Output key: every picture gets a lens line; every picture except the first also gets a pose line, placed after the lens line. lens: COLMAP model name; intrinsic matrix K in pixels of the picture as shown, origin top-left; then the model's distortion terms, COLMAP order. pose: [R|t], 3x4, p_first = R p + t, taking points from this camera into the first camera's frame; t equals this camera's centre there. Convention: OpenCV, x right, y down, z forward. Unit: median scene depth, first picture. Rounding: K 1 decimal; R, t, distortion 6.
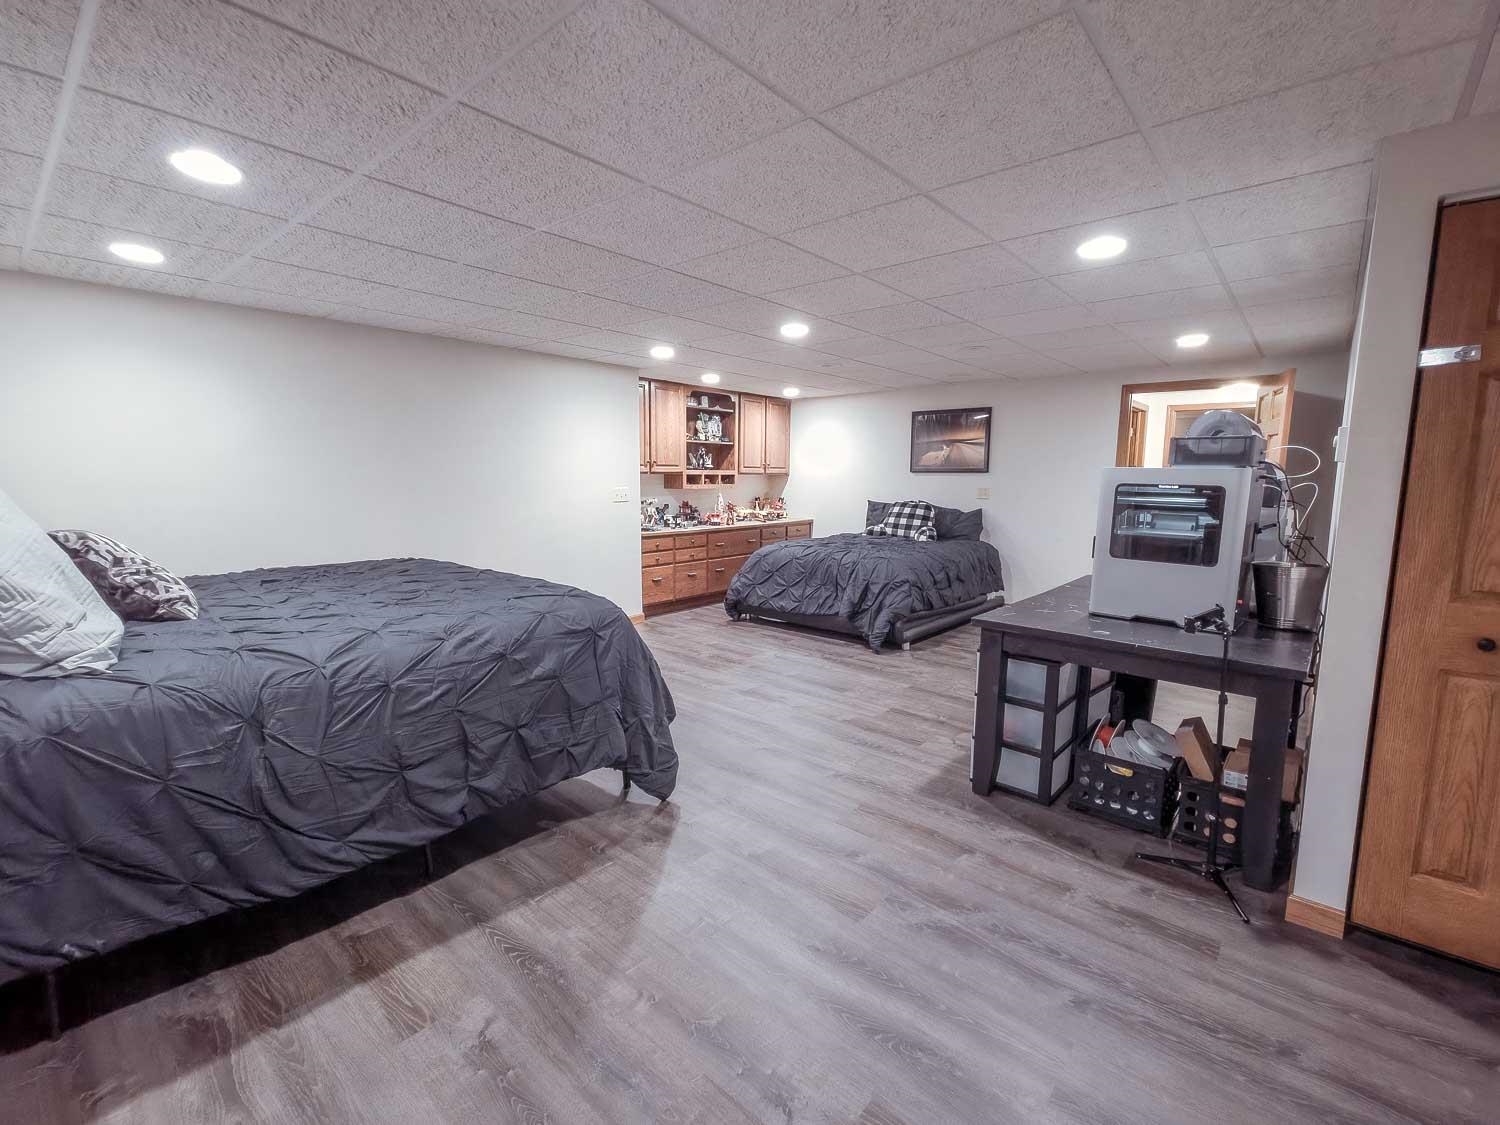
lens RADIAL K [[659.8, 0, 750.0], [0, 659.8, 562.5], [0, 0, 1]] dist [0.000050, -0.000537]
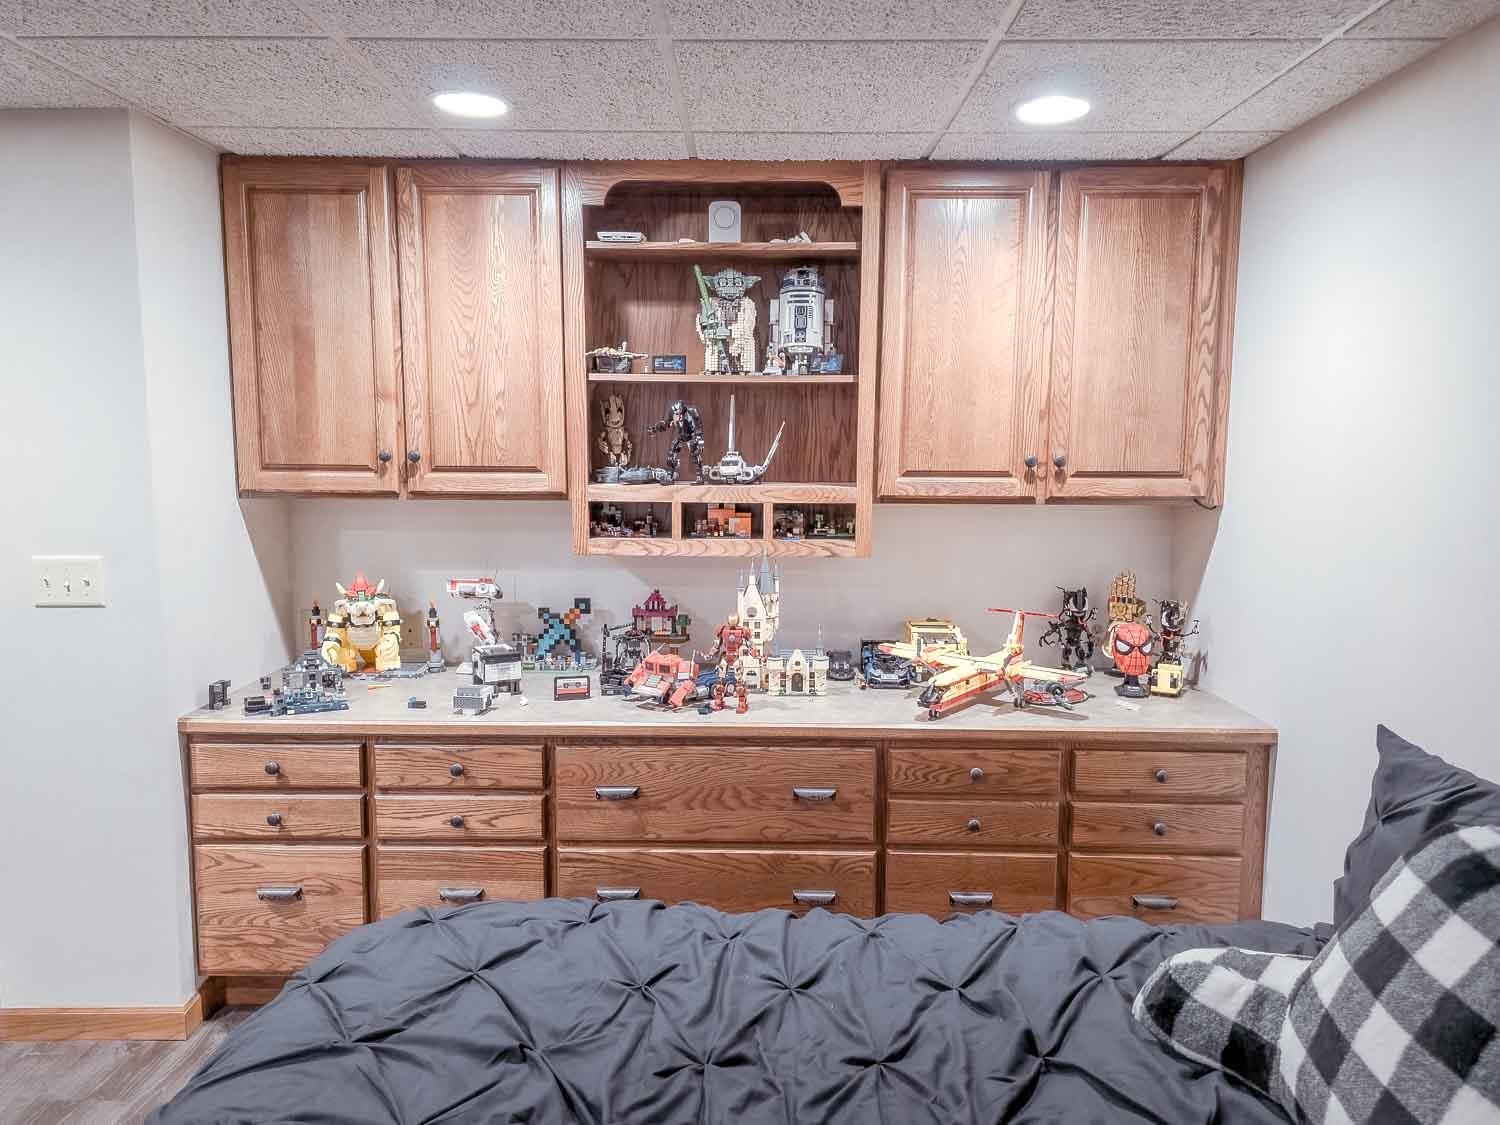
lens RADIAL K [[1031.3, 0, 750.0], [0, 1031.3, 562.5], [0, 0, 1]] dist [0.023170, -0.006069]
pose [[0.645644, 0.085342, -0.758855, 0.262016], [-0.104526, 0.994259, 0.022884, -0.122147], [0.756451, 0.064545, 0.650857, 0.758626]]
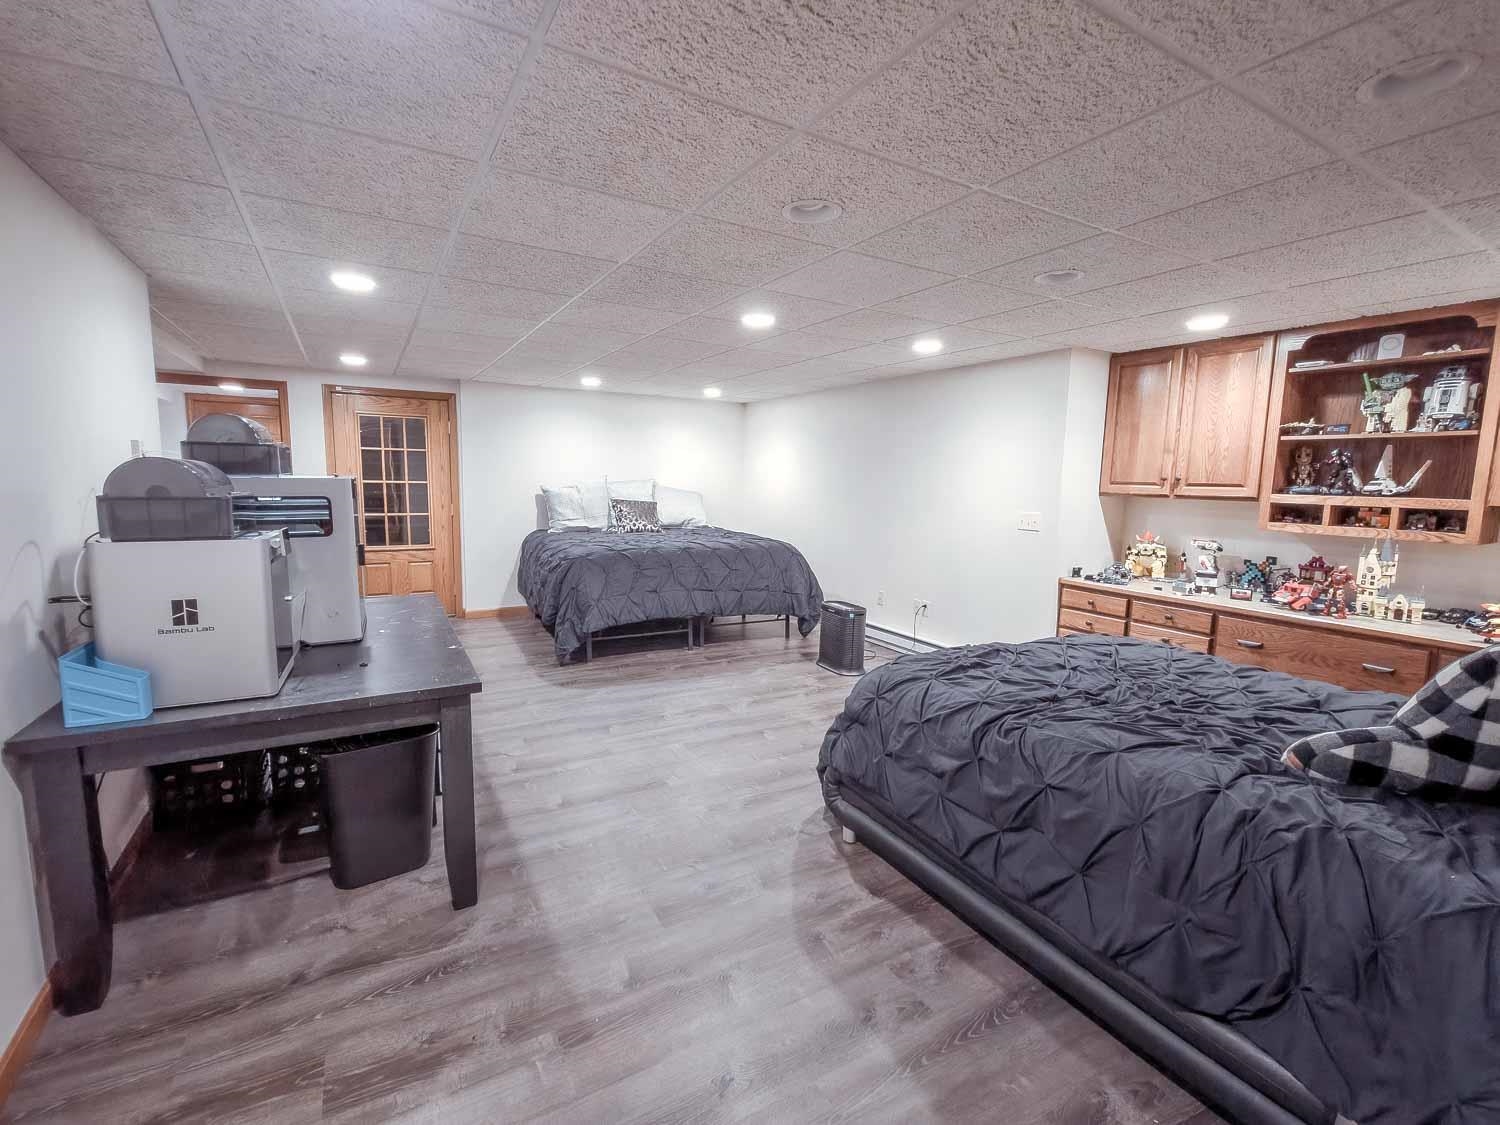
lens RADIAL K [[659.8, 0, 750.0], [0, 659.8, 562.5], [0, 0, 1]] dist [0.000050, -0.000537]
pose [[-0.327415, 0.109316, -0.938536, 0.522709], [-0.150934, 0.974480, 0.166157, -0.109065], [0.932748, 0.196059, -0.302560, 0.763403]]
